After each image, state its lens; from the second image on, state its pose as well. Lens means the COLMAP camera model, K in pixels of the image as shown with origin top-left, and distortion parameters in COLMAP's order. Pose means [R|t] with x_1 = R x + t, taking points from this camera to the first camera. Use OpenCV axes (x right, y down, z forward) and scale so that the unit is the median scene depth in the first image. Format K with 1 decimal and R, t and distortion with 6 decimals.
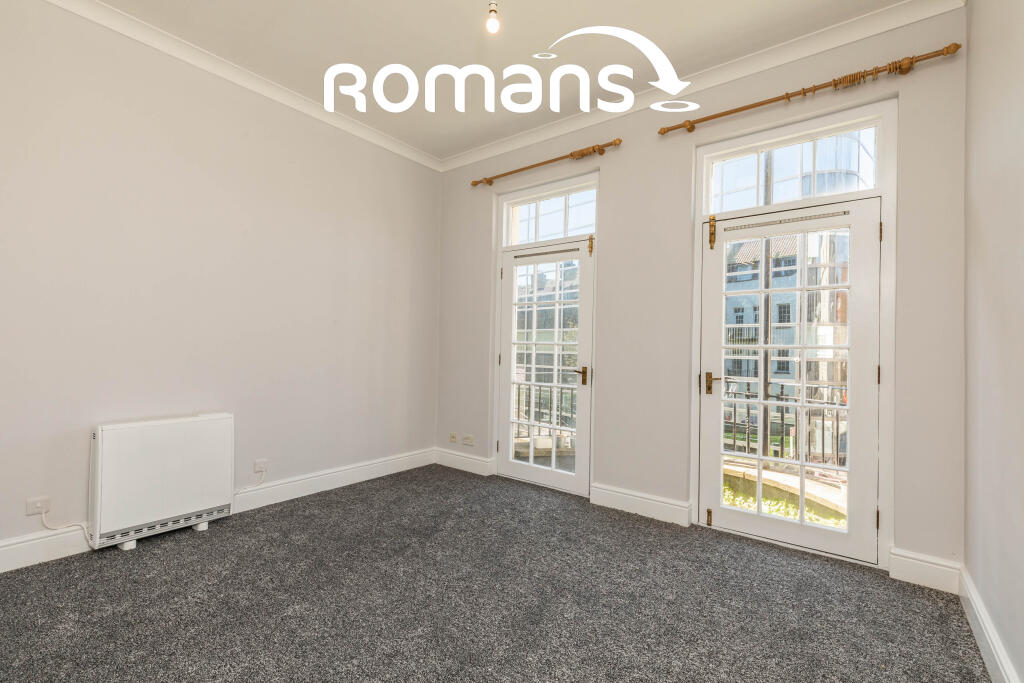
lens RADIAL K [[455.9, 0, 517.4], [0, 455.9, 342.1], [0, 0, 1]] dist [-0.005110, -0.000550]
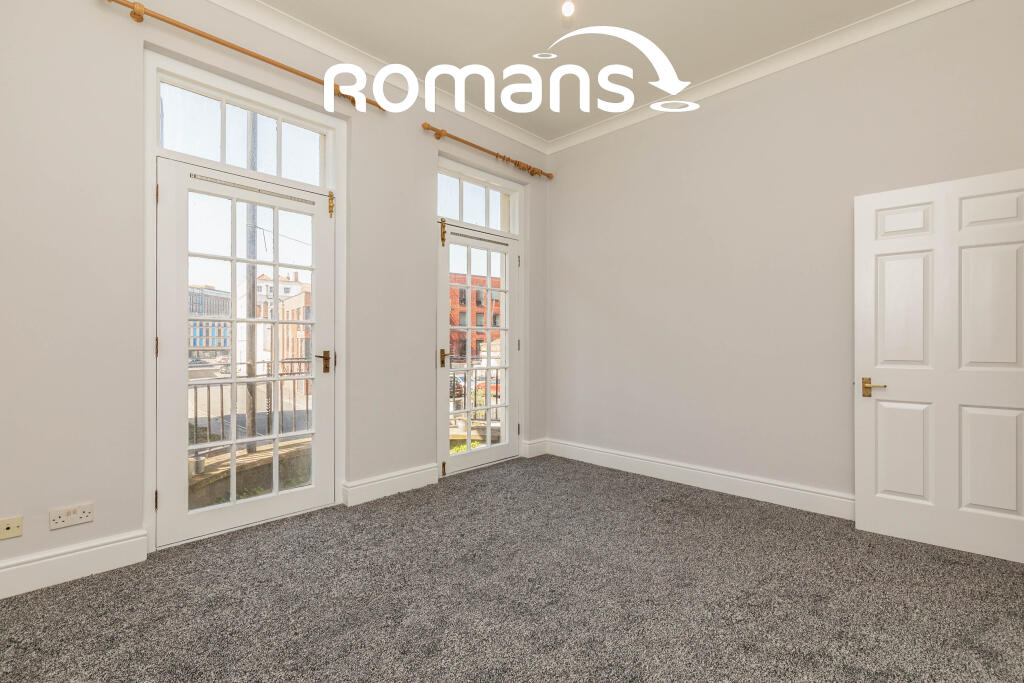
lens RADIAL K [[455.9, 0, 517.4], [0, 455.9, 341.4], [0, 0, 1]] dist [-0.005110, -0.000550]
pose [[0.107106, -0.020462, 0.994037, -0.745650], [-0.015348, 0.999635, 0.022231, 0.016333], [-0.994129, -0.017637, 0.106752, 0.672511]]
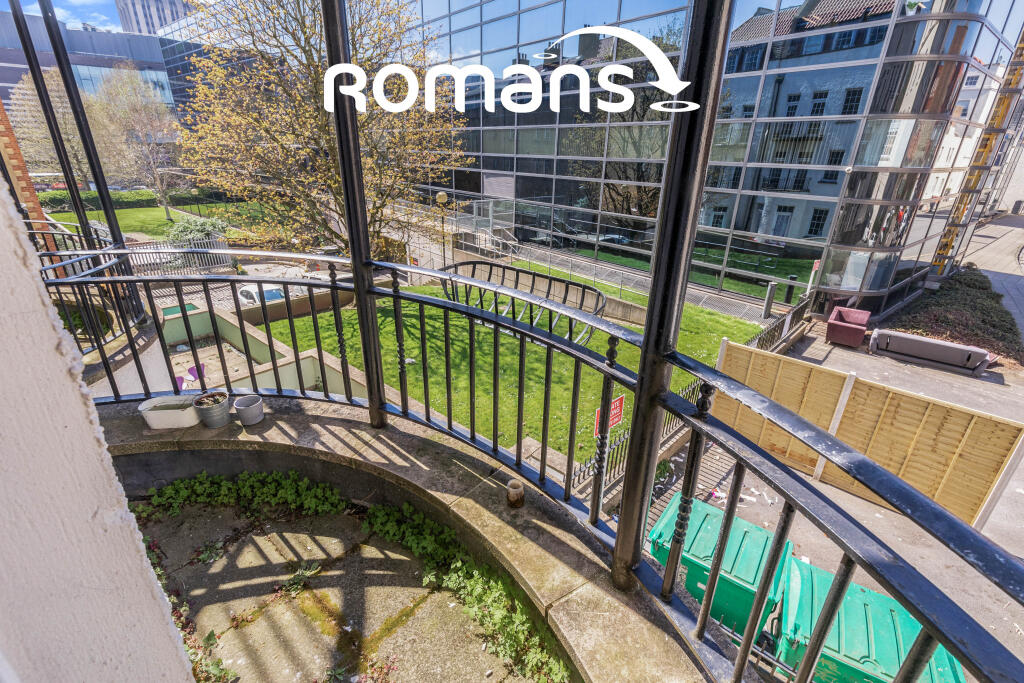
lens RADIAL K [[455.9, 0, 509.5], [0, 455.9, 342.1], [0, 0, 1]] dist [-0.005110, -0.000550]
pose [[0.997875, 0.021797, -0.061395, 0.080680], [0.004859, 0.914845, 0.403776, -0.004190], [0.064968, -0.403216, 0.912796, 0.122558]]
